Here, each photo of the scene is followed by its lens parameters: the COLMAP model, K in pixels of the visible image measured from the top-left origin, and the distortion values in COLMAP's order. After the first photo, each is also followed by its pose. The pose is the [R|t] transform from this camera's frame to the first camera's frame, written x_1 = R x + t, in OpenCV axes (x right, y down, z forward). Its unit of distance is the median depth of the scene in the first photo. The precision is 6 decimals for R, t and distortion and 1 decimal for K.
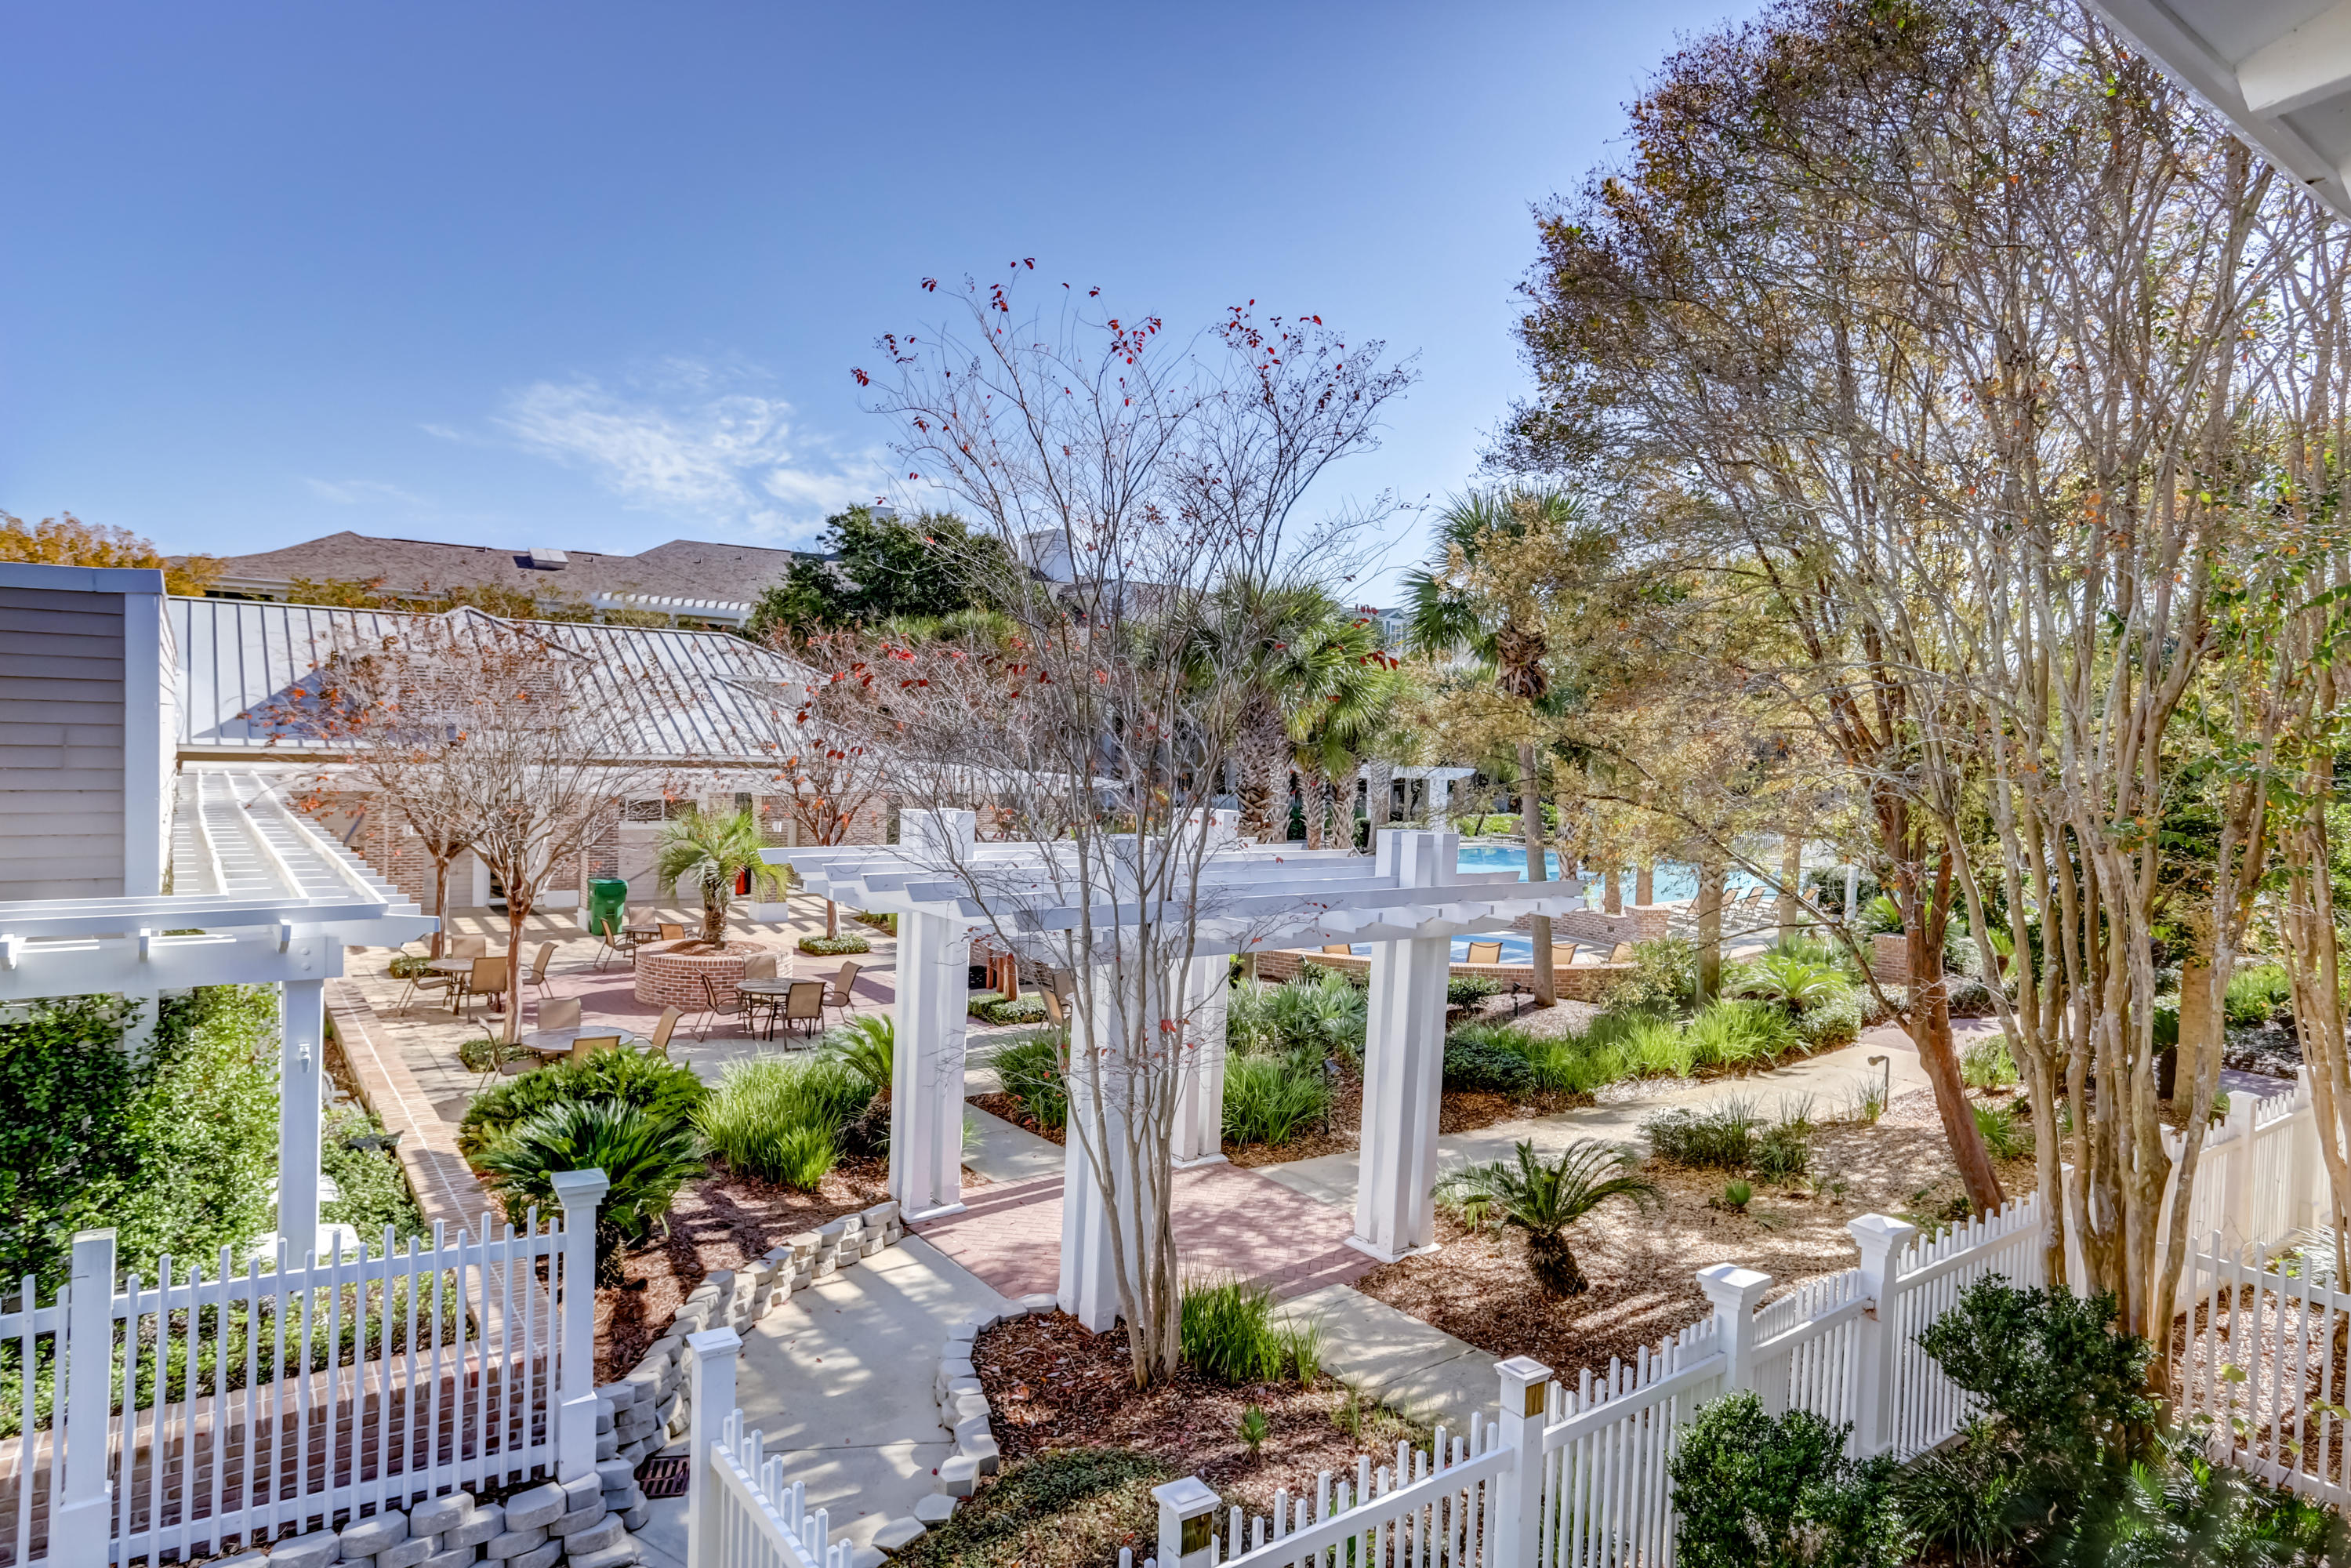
lens RADIAL K [[1463.0, 0, 1172.8], [0, 1463.0, 772.8], [0, 0, 1]] dist [-0.062733, 0.066366]
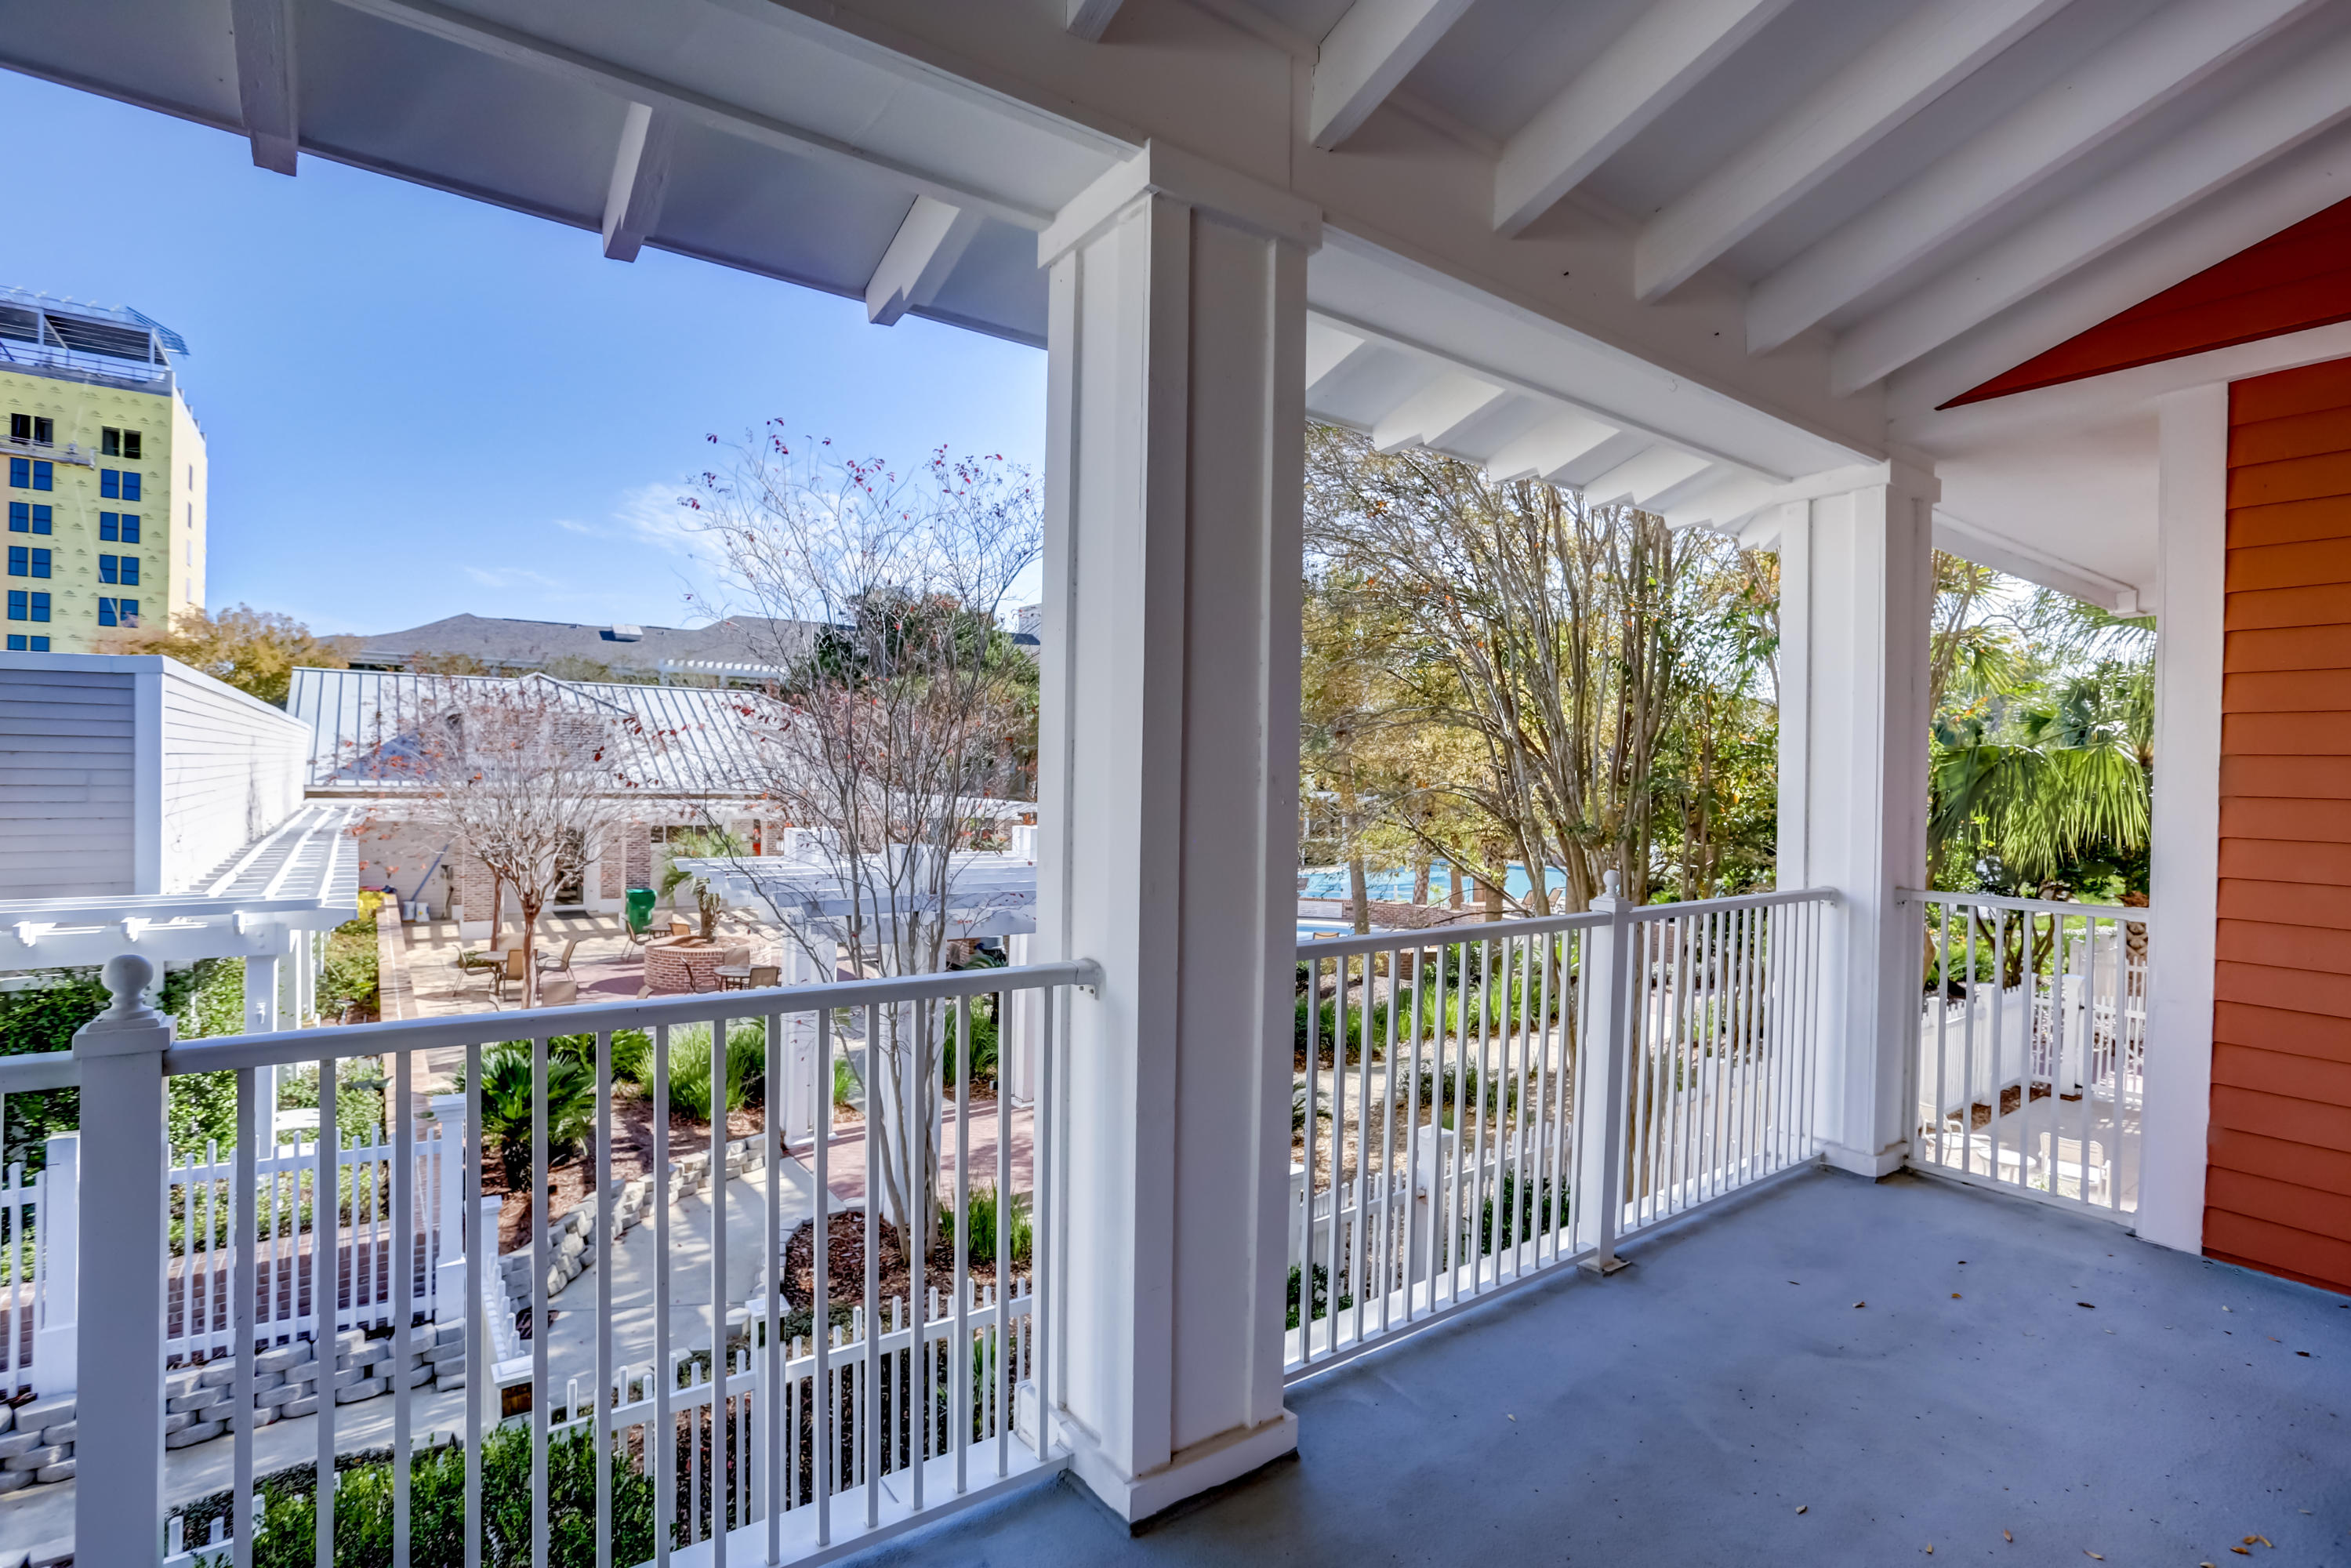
lens RADIAL K [[1211.1, 0, 1186.4], [0, 1211.1, 775.5], [0, 0, 1]] dist [-0.077601, 0.041636]
pose [[0.999921, -0.012409, 0.002042, 0.183965], [0.012448, 0.999710, -0.020634, 0.005199], [-0.001786, 0.020658, 0.999785, -0.073461]]
